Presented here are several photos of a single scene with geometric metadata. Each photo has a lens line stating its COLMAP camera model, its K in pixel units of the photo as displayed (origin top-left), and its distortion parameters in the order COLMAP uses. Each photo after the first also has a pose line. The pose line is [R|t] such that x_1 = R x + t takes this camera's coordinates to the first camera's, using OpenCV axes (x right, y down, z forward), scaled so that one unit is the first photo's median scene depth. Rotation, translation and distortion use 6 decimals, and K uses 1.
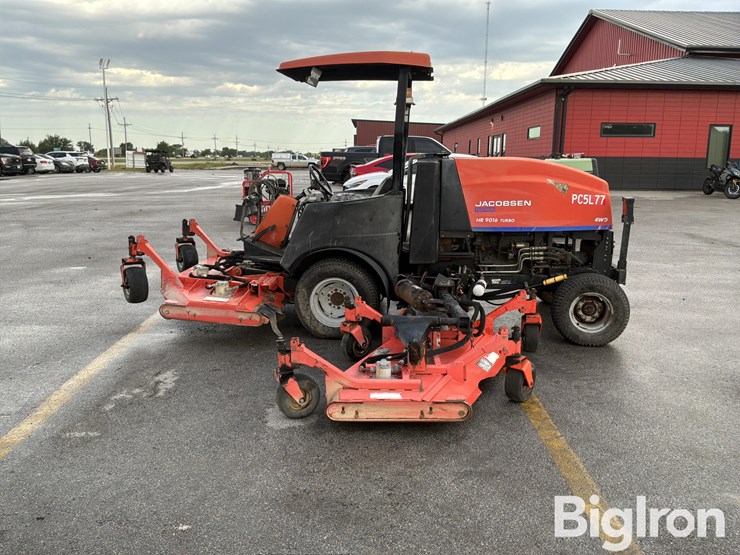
lens RADIAL K [[617.6, 0, 370.0], [0, 617.6, 277.5], [0, 0, 1]] dist [0.092878, -0.182917]
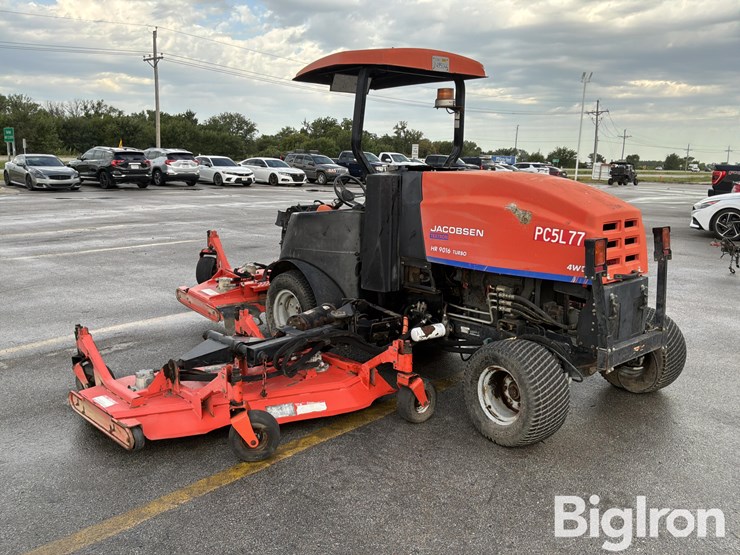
lens RADIAL K [[617.6, 0, 370.0], [0, 617.6, 277.5], [0, 0, 1]] dist [0.092878, -0.182917]
pose [[0.720623, 0.141336, -0.678768, 0.664292], [-0.153945, 0.987181, 0.042117, -0.076318], [0.676020, 0.074143, 0.733144, 0.357577]]
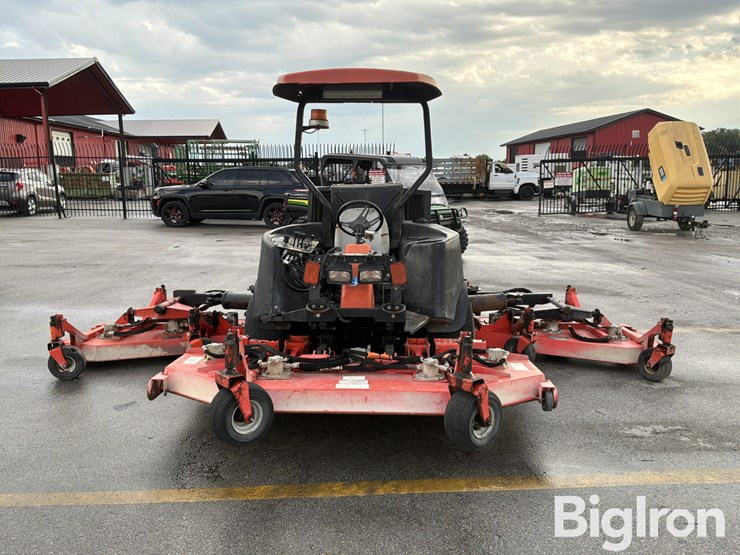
lens RADIAL K [[615.5, 0, 370.0], [0, 615.5, 277.5], [0, 0, 1]] dist [0.149130, -0.303909]
pose [[-0.067310, -0.170824, 0.983000, -0.942470], [0.203634, 0.962144, 0.181143, -0.242623], [-0.976731, 0.212365, -0.029976, 1.113726]]
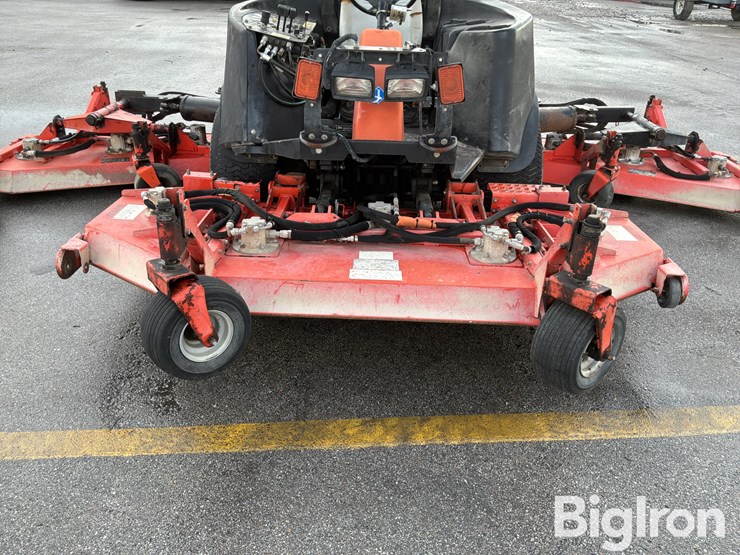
lens RADIAL K [[615.5, 0, 370.0], [0, 615.5, 277.5], [0, 0, 1]] dist [0.149130, -0.303909]
pose [[-0.072113, -0.478524, 0.875108, -0.679460], [0.180184, 0.856707, 0.483309, -0.215992], [-0.980986, 0.192533, 0.024443, 1.130870]]
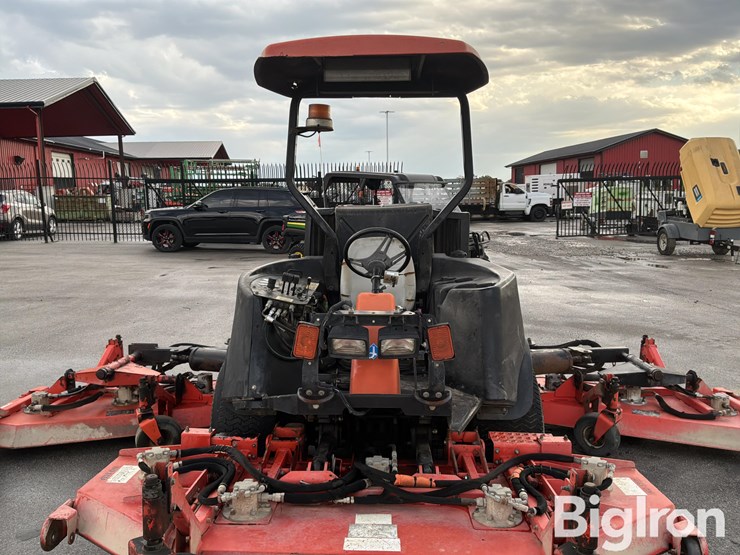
lens RADIAL K [[615.5, 0, 370.0], [0, 615.5, 277.5], [0, 0, 1]] dist [0.149130, -0.303909]
pose [[-0.061845, -0.137572, 0.988559, -0.680154], [0.206389, 0.967285, 0.147523, -0.236213], [-0.976514, 0.213151, -0.031428, 1.114858]]
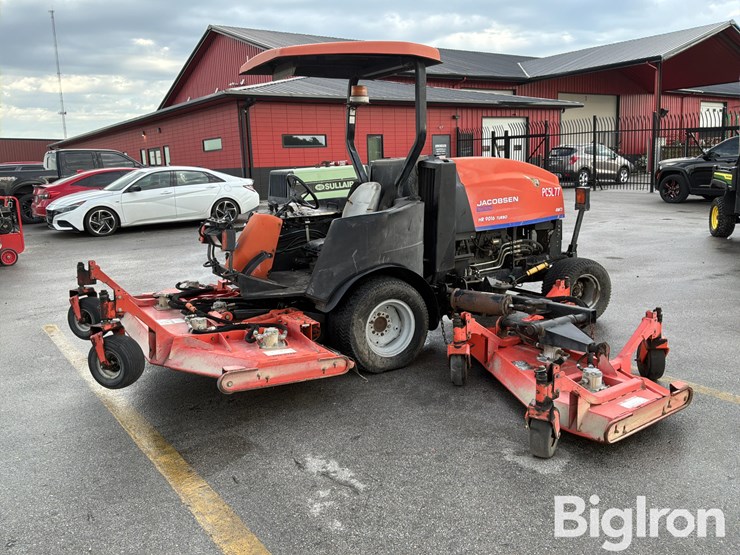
lens RADIAL K [[617.6, 0, 370.0], [0, 617.6, 277.5], [0, 0, 1]] dist [0.092878, -0.182917]
pose [[0.810684, -0.142495, 0.567879, -0.540816], [0.155336, 0.987518, 0.026042, -0.054351], [-0.564502, 0.067101, 0.822700, 0.290260]]
